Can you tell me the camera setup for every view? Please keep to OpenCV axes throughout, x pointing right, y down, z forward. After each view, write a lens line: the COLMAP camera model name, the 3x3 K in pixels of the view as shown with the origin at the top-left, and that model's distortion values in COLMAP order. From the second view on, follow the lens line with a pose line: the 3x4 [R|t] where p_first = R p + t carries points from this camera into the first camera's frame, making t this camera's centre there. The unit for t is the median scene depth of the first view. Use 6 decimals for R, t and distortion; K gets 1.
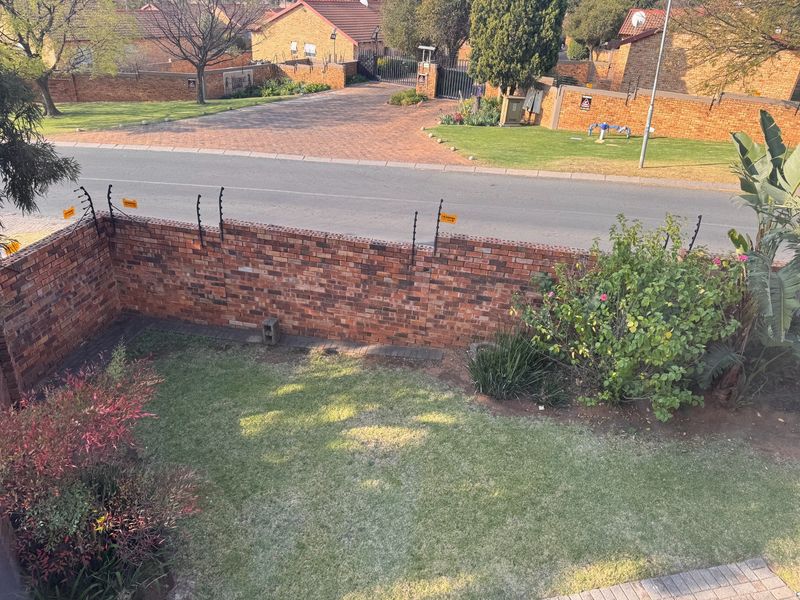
lens RADIAL K [[562.0, 0, 397.7], [0, 562.0, 301.4], [0, 0, 1]] dist [0.065912, -0.090779]
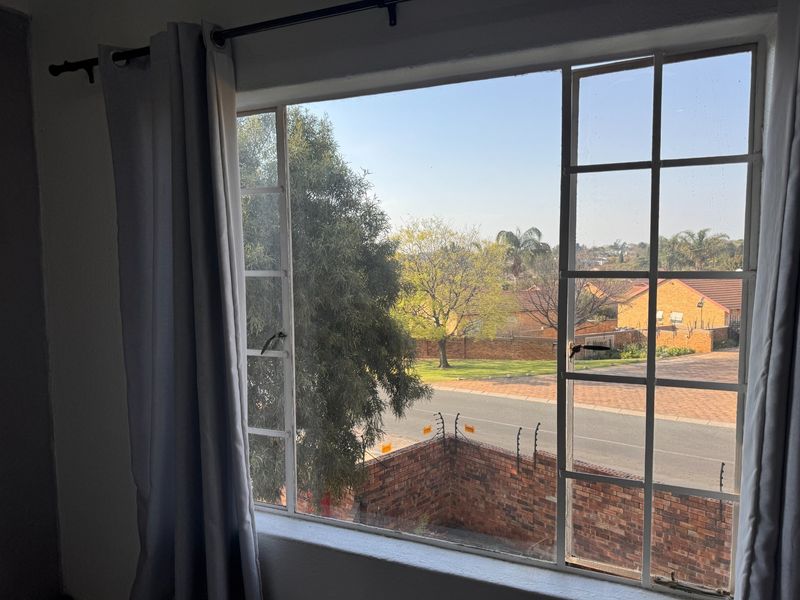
lens RADIAL K [[525.1, 0, 376.2], [0, 525.1, 302.9], [0, 0, 1]] dist [0.135986, -0.138057]
pose [[0.793383, -0.037573, -0.607562, 0.100804], [-0.229623, 0.905884, -0.355875, 0.044724], [0.563752, 0.421855, 0.710086, -0.090215]]
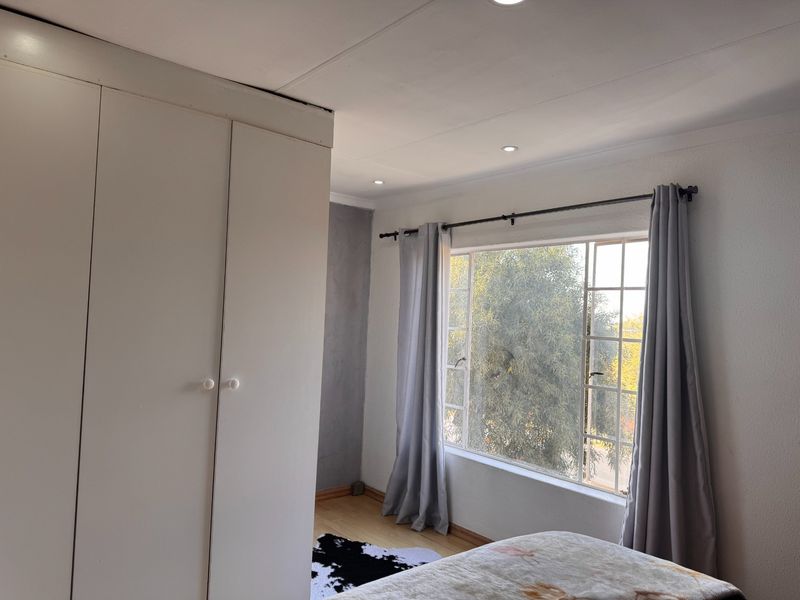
lens RADIAL K [[562.0, 0, 397.7], [0, 562.0, 301.4], [0, 0, 1]] dist [0.065912, -0.090779]
pose [[0.445492, -0.084529, -0.891287, 1.050833], [-0.442002, 0.844983, -0.301063, 0.323102], [0.778570, 0.528071, 0.339071, -0.456873]]
